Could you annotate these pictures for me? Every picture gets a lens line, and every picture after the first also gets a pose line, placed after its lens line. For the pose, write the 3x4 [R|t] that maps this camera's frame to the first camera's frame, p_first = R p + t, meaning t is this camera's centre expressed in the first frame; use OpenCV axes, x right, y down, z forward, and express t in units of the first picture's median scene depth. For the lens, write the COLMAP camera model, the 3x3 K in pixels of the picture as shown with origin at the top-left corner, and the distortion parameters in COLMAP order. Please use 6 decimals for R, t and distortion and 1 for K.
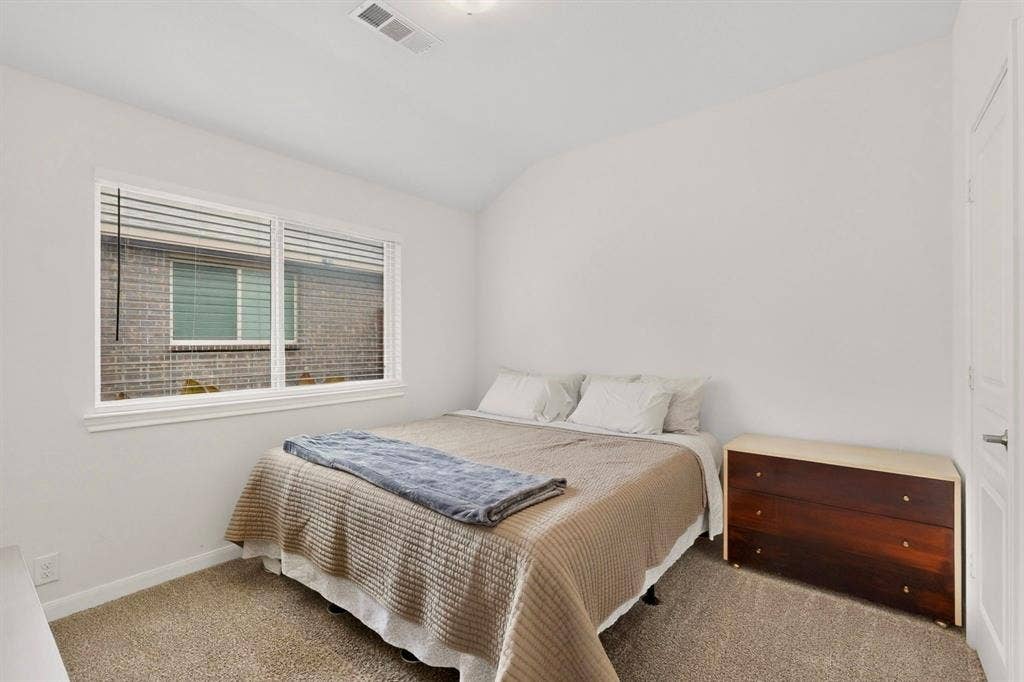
lens RADIAL K [[444.5, 0, 515.3], [0, 444.5, 340.2], [0, 0, 1]] dist [-0.012643, -0.000070]
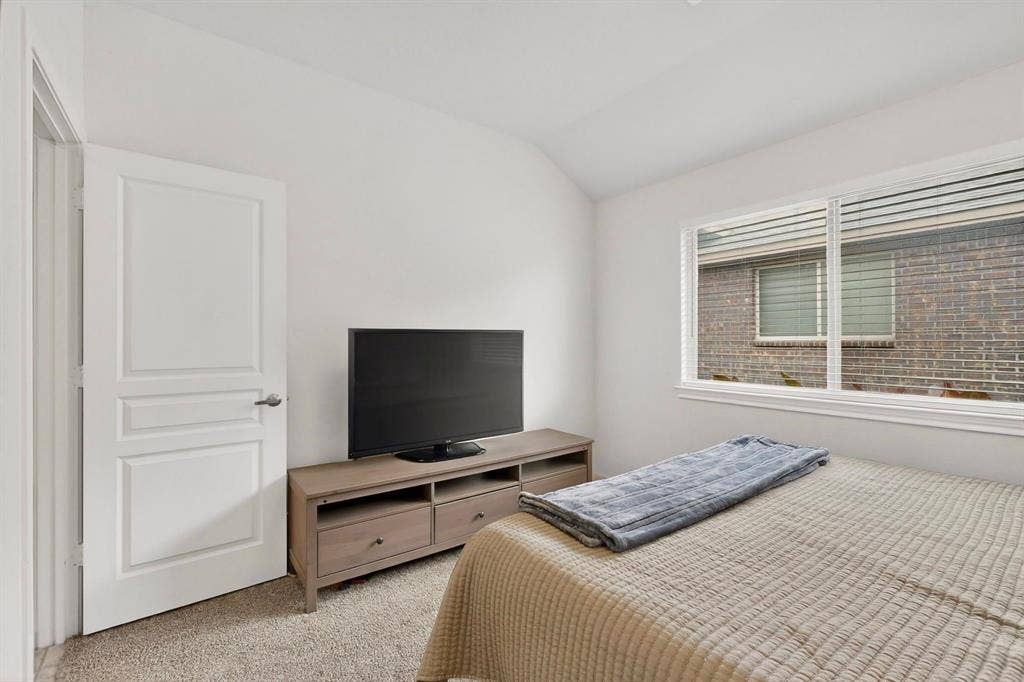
lens RADIAL K [[444.5, 0, 514.9], [0, 444.5, 342.4], [0, 0, 1]] dist [-0.012643, -0.000070]
pose [[-0.268145, 0.008284, -0.963343, 0.482617], [0.007874, 0.999948, 0.006407, 0.002343], [0.963346, -0.005867, -0.268197, 0.623370]]
